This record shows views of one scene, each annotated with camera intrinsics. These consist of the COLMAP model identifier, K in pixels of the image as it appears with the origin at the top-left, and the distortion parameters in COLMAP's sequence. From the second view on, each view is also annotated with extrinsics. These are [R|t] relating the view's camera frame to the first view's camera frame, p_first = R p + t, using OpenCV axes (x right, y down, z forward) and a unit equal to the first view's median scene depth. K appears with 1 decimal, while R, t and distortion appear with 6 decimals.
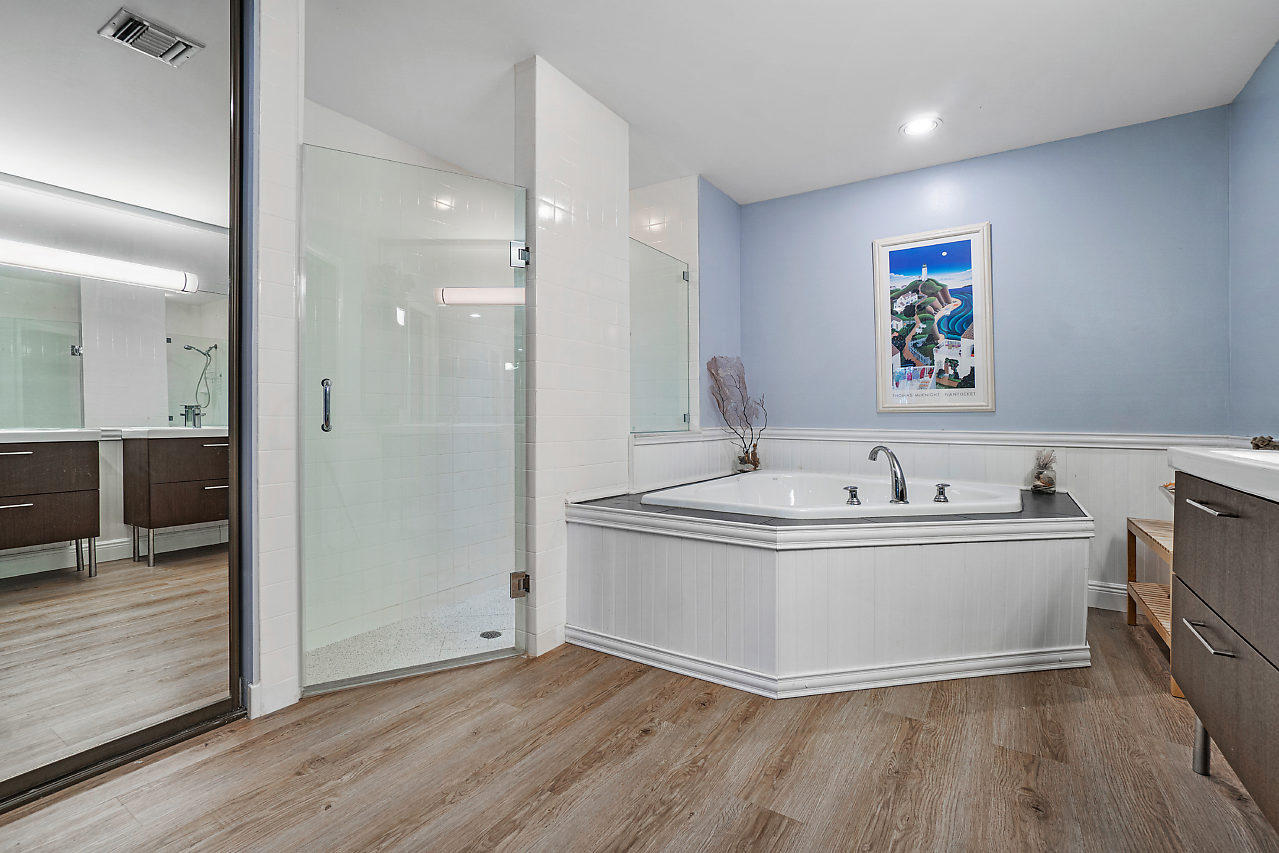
lens RADIAL K [[567.9, 0, 631.6], [0, 567.9, 422.5], [0, 0, 1]] dist [-0.006501, 0.000339]
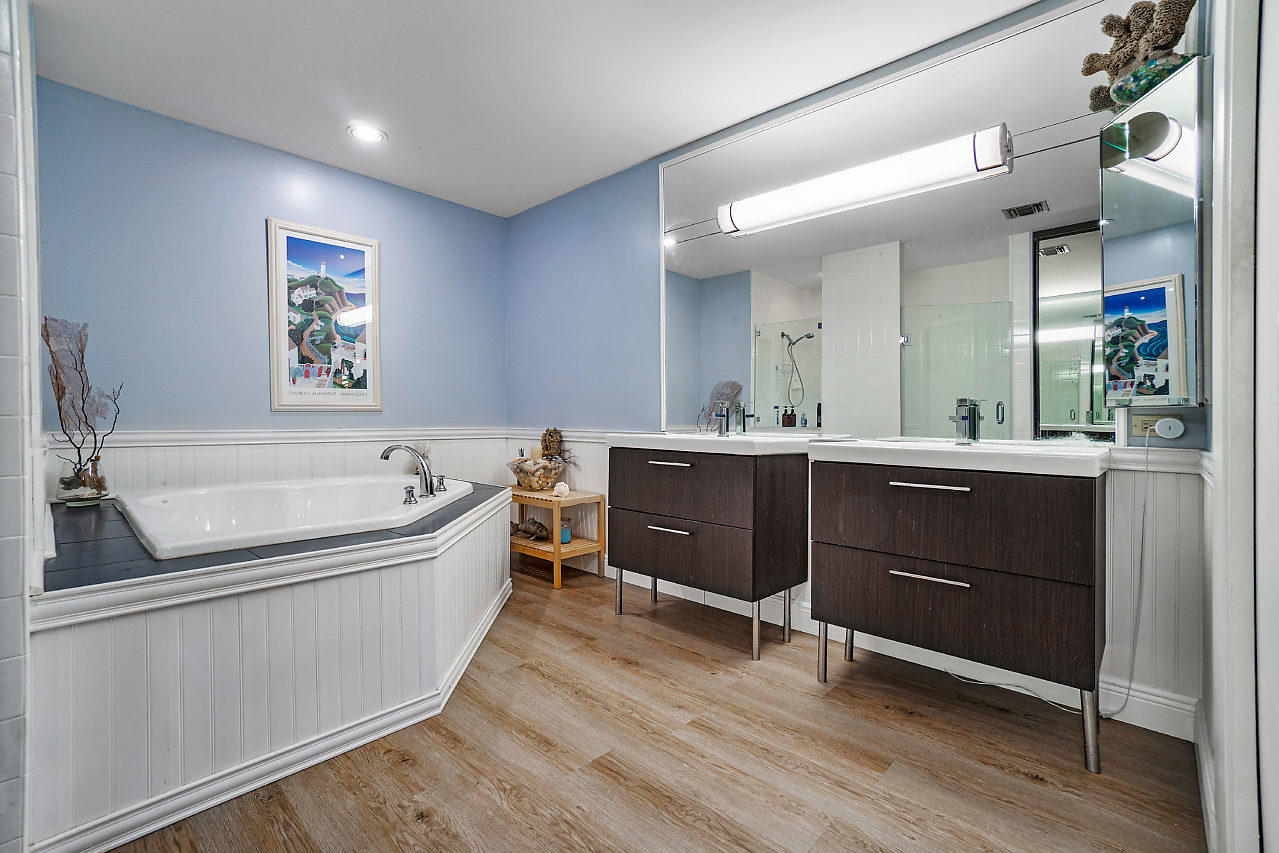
lens RADIAL K [[567.9, 0, 632.0], [0, 567.9, 420.4], [0, 0, 1]] dist [-0.006501, 0.000339]
pose [[0.191717, -0.010025, 0.981399, -0.351403], [0.007381, 0.999934, 0.008773, -0.006695], [-0.981423, 0.005562, 0.191778, 0.283529]]
